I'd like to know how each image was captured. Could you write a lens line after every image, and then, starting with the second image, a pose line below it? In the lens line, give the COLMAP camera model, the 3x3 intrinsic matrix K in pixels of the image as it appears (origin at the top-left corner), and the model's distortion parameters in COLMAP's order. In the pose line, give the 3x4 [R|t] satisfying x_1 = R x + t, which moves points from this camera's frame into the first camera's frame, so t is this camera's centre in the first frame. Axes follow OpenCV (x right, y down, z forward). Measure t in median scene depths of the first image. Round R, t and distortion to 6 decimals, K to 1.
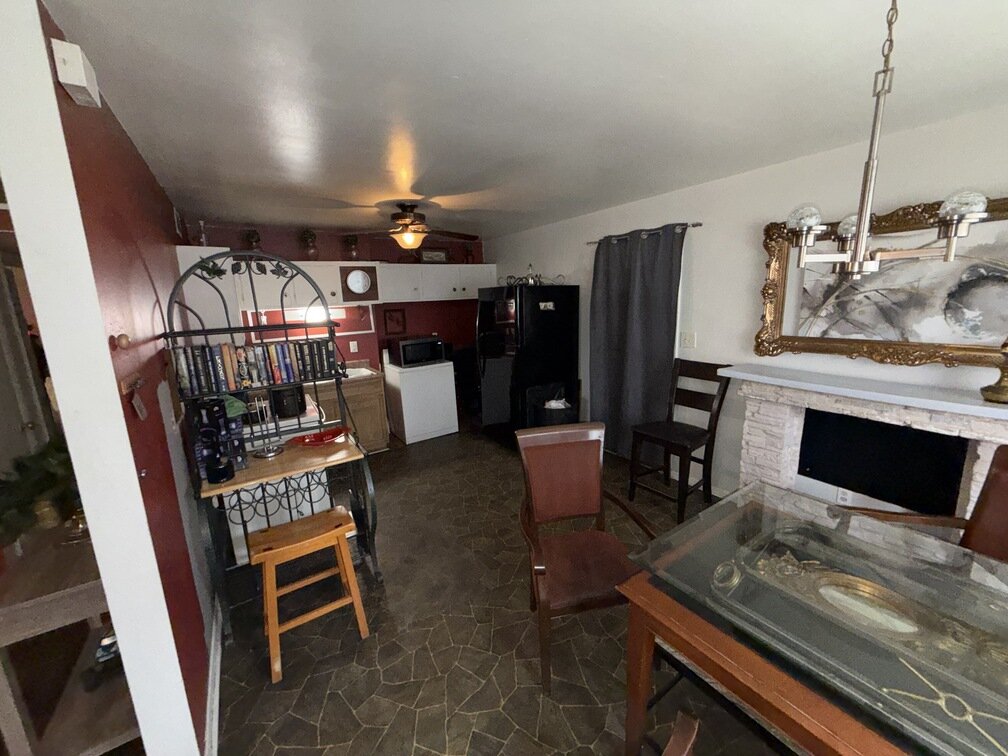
lens RADIAL K [[397.9, 0, 506.6], [0, 397.9, 376.1], [0, 0, 1]] dist [-0.002299, 0.000651]
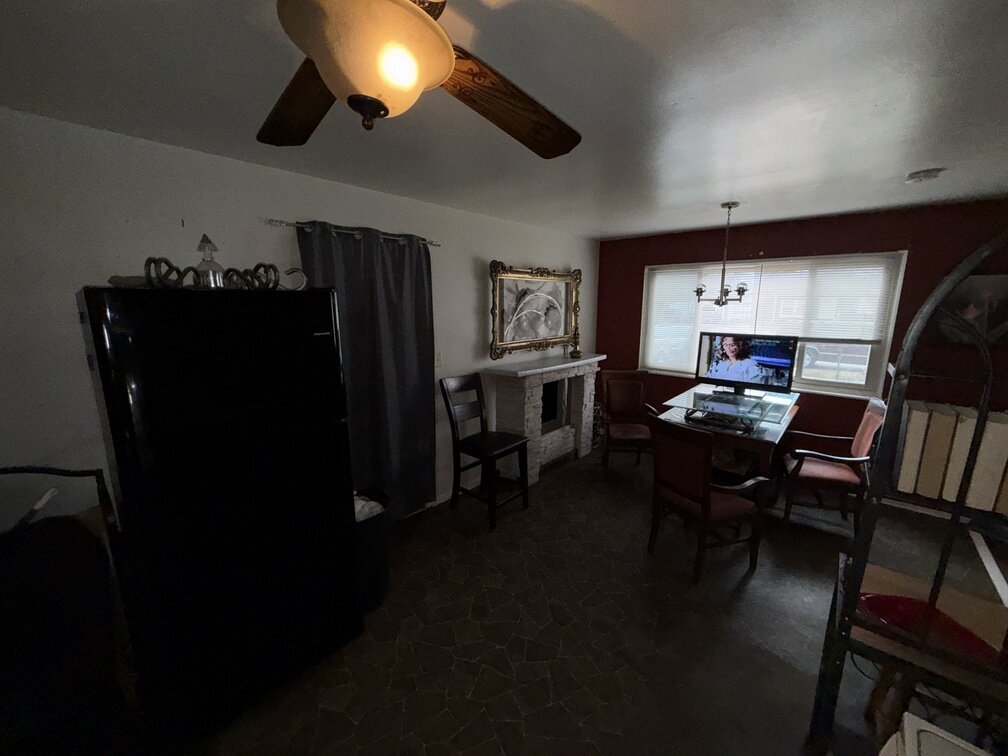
lens RADIAL K [[397.9, 0, 504.5], [0, 397.9, 381.2], [0, 0, 1]] dist [-0.002299, 0.000651]
pose [[-0.263927, -0.155113, 0.951989, -0.451481], [0.198188, 0.957204, 0.210907, -0.181382], [-0.943962, 0.244337, -0.221891, 0.908093]]
